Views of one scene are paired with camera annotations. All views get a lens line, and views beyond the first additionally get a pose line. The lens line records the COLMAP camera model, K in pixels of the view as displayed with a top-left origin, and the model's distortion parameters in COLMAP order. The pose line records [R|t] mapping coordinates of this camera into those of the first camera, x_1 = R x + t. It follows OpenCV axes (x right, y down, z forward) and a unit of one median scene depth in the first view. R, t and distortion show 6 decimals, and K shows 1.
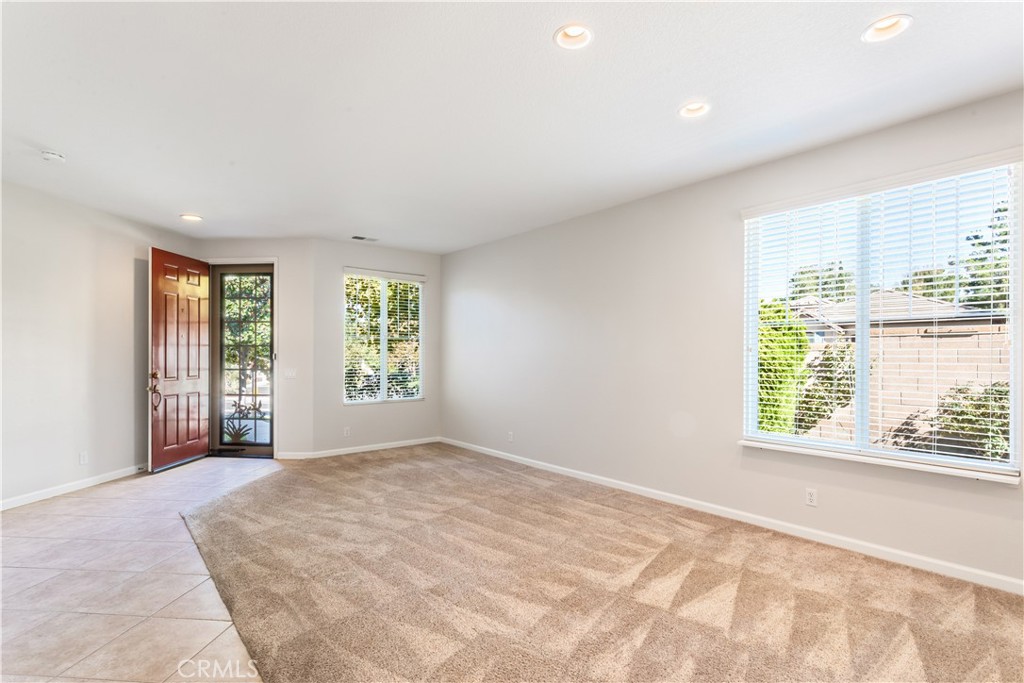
lens RADIAL K [[491.1, 0, 511.0], [0, 491.1, 348.9], [0, 0, 1]] dist [-0.001745, 0.002066]
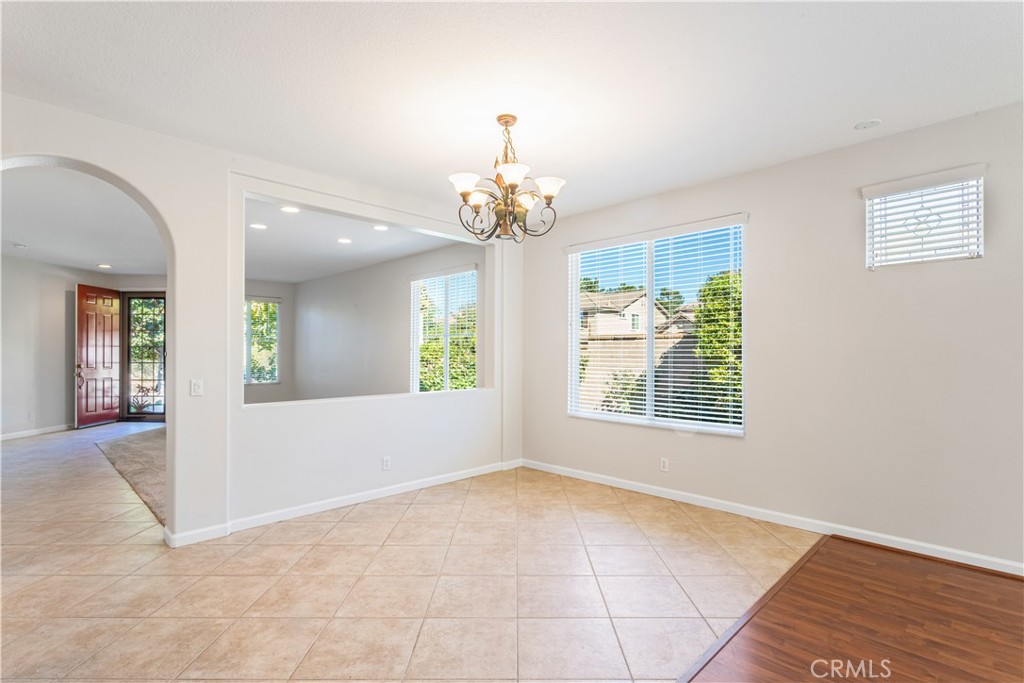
lens RADIAL K [[491.1, 0, 511.5], [0, 491.1, 344.8], [0, 0, 1]] dist [-0.001745, 0.002066]
pose [[0.995569, -0.001181, 0.094025, 0.421020], [0.001512, 0.999993, -0.003448, -0.004973], [-0.094021, 0.003575, 0.995564, -0.581420]]
